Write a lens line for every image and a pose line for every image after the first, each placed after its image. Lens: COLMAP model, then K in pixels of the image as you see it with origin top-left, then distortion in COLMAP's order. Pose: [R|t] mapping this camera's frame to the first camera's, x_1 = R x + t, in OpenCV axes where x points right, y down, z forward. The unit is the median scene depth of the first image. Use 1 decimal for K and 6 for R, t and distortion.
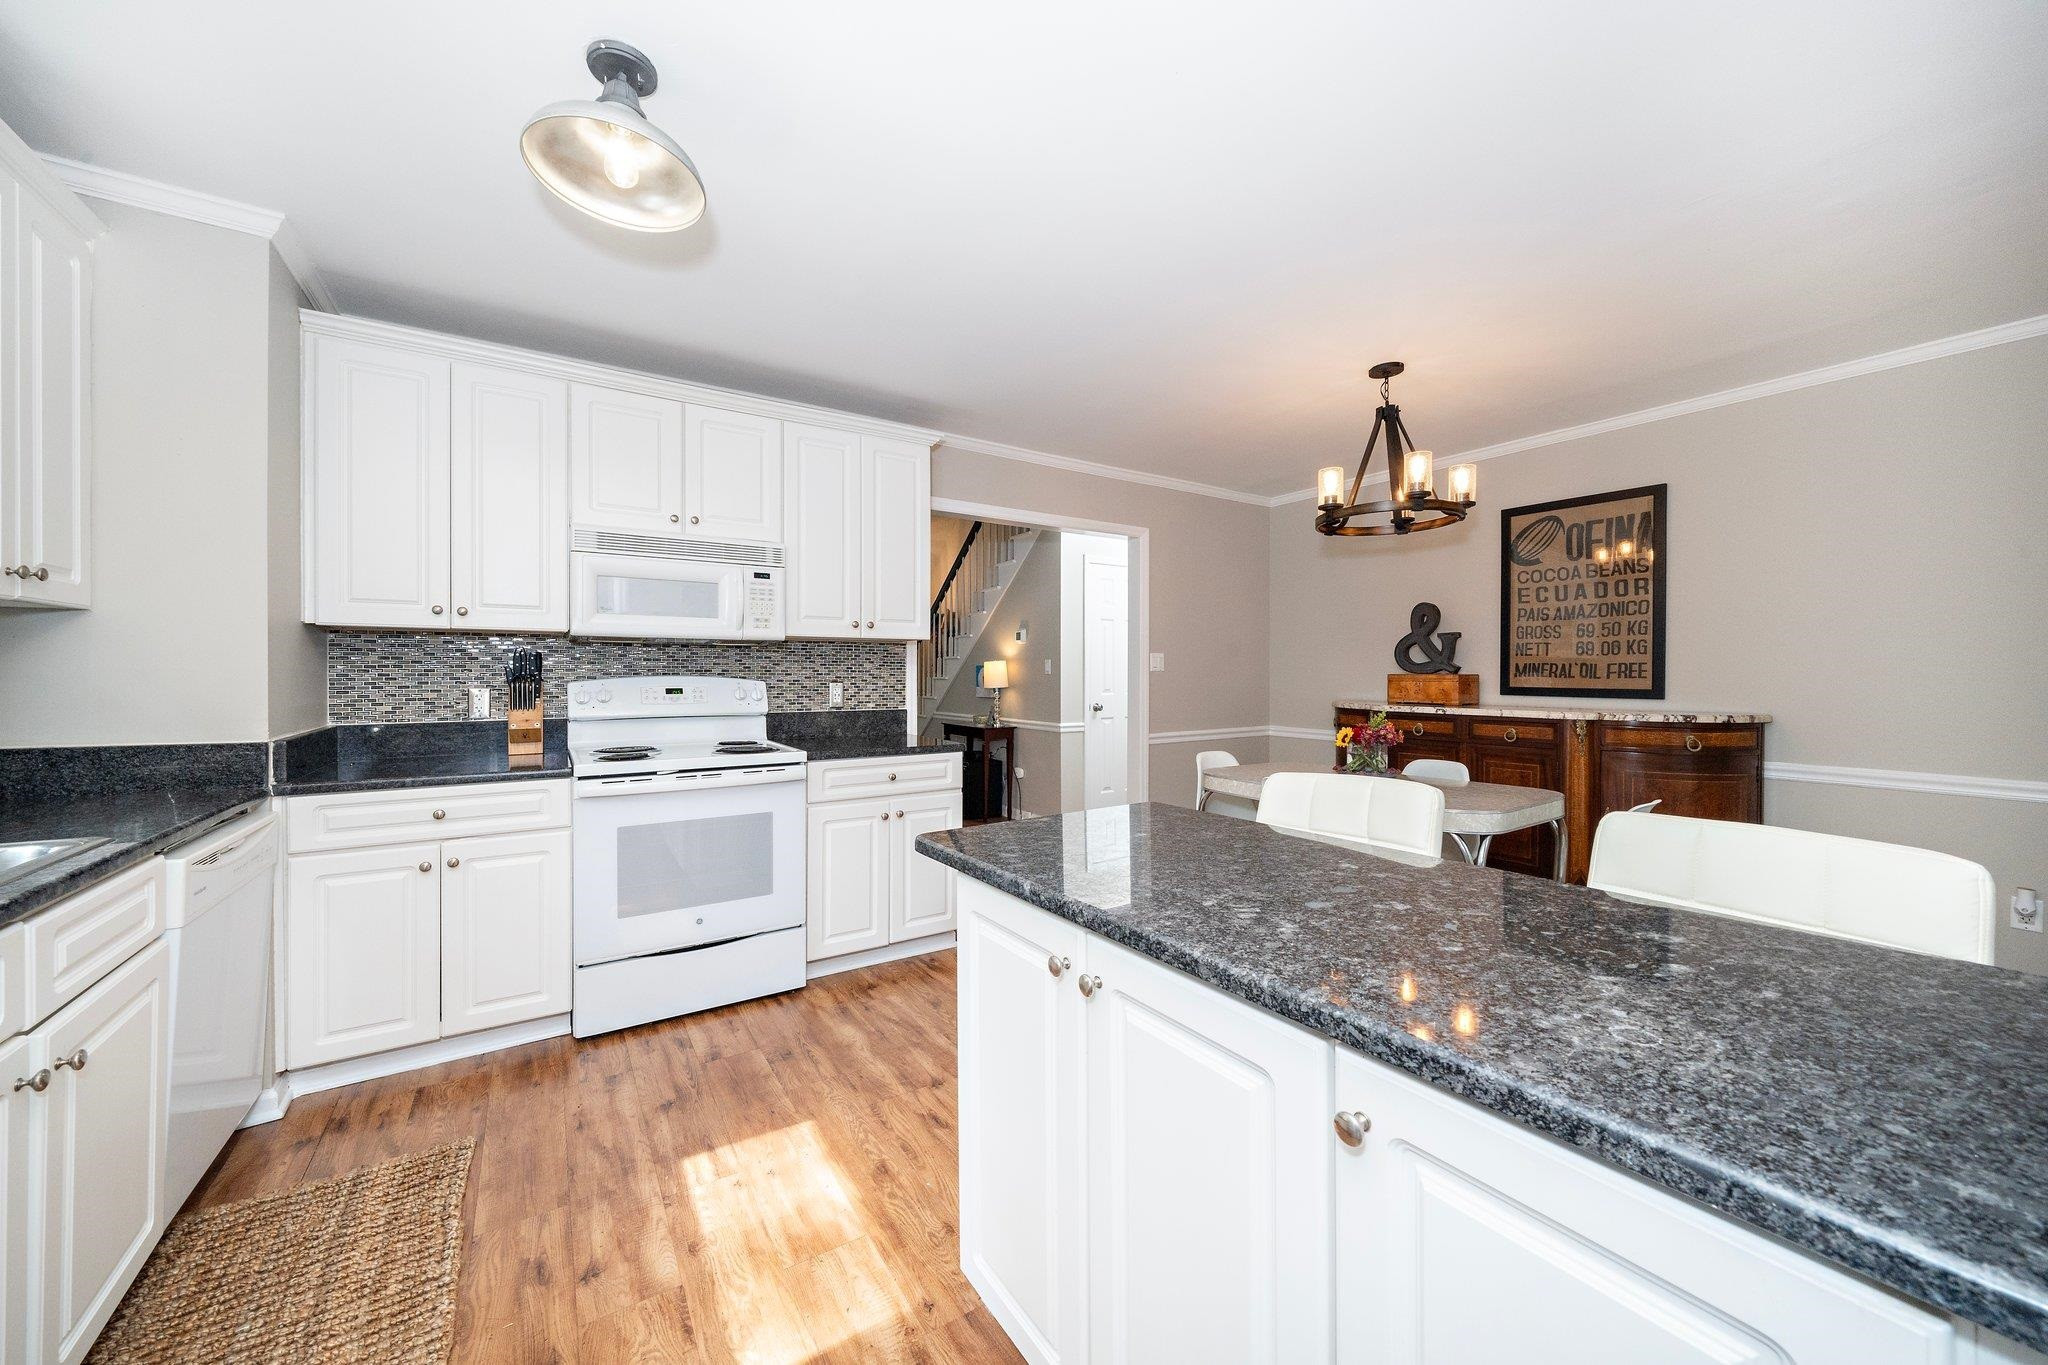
lens RADIAL K [[723.0, 0, 1004.3], [0, 723.0, 679.7], [0, 0, 1]] dist [-0.004625, 0.000532]
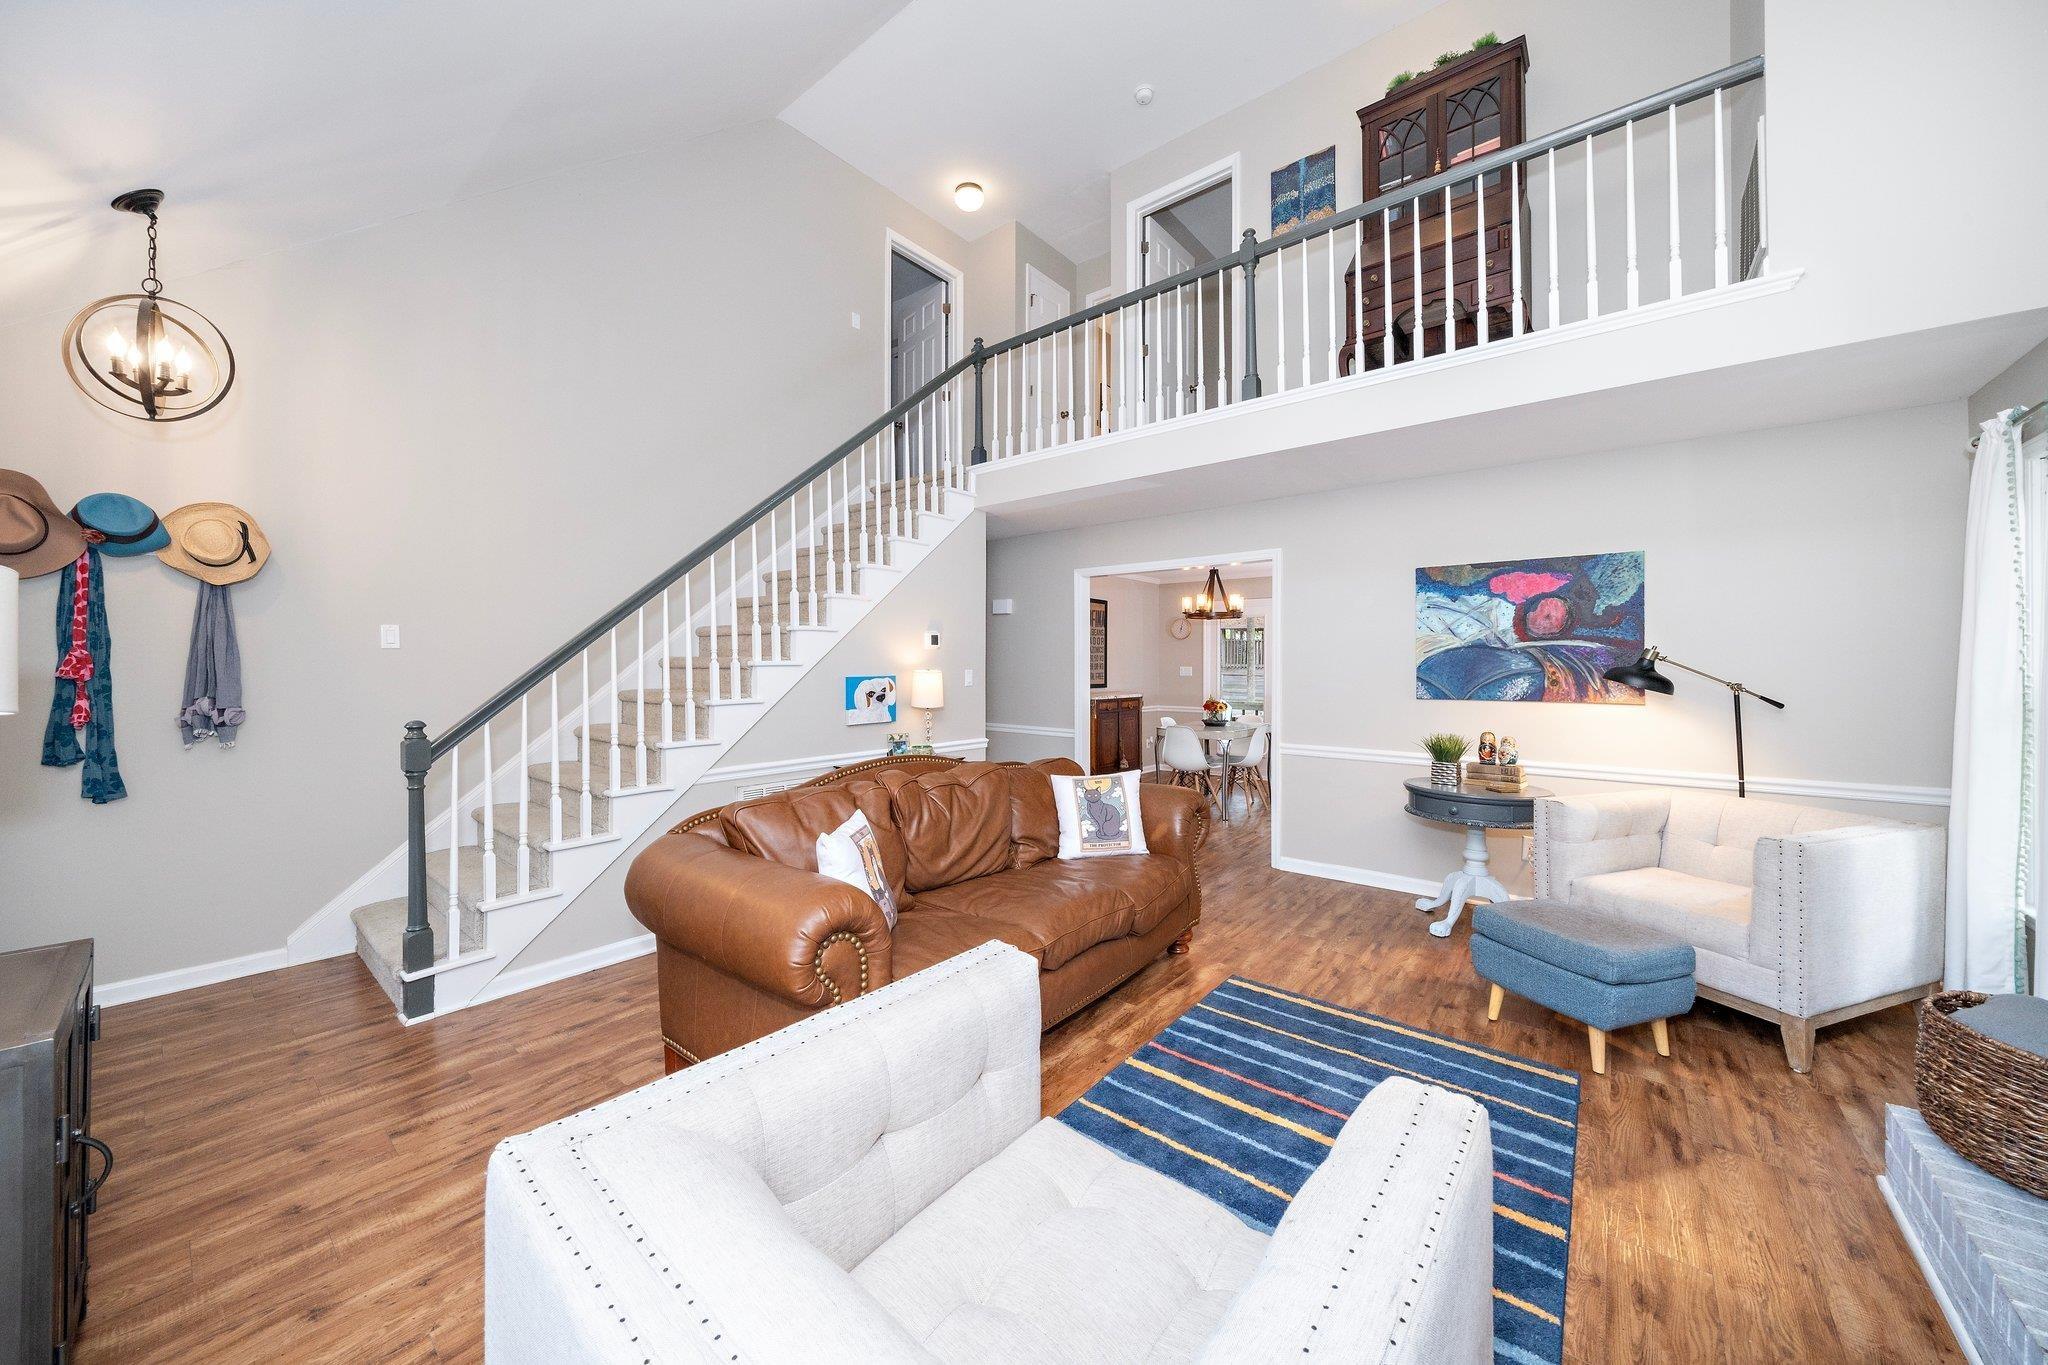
lens RADIAL K [[723.0, 0, 1035.0], [0, 723.0, 674.1], [0, 0, 1]] dist [-0.004625, 0.000532]
pose [[-0.341736, -0.013075, 0.939705, -1.295717], [0.008110, 0.999825, 0.016861, -0.062817], [-0.939761, 0.013383, -0.341570, 2.030246]]
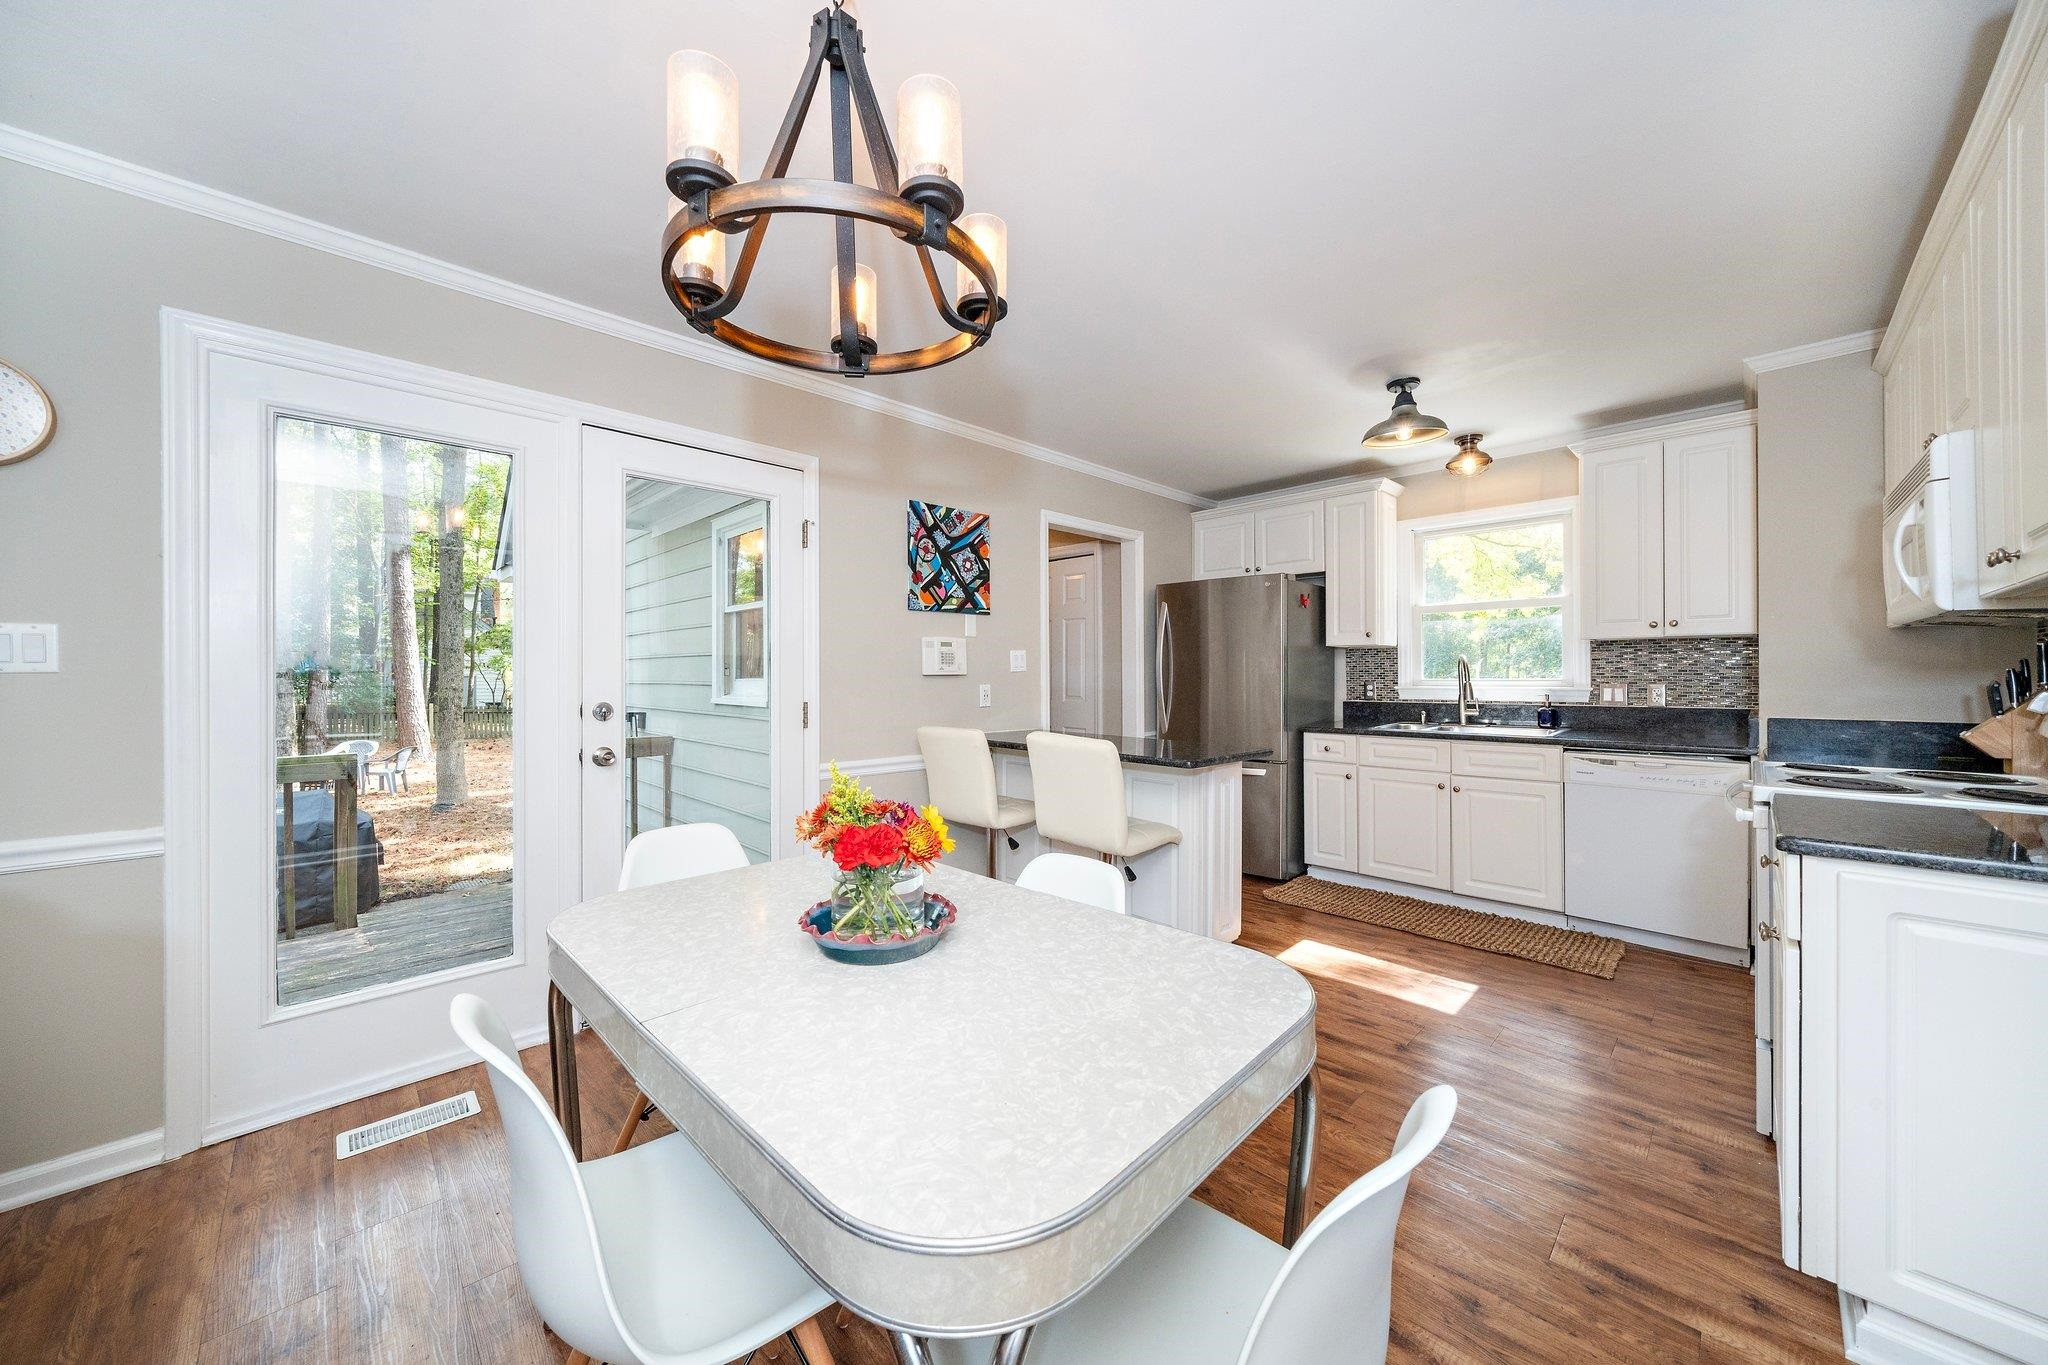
lens RADIAL K [[723.0, 0, 1029.8], [0, 723.0, 673.0], [0, 0, 1]] dist [-0.004625, 0.000532]
pose [[-0.974321, 0.002978, -0.225143, 0.440186], [0.000814, 0.999953, 0.009703, -0.011835], [0.225161, 0.009271, -0.974277, 1.218375]]
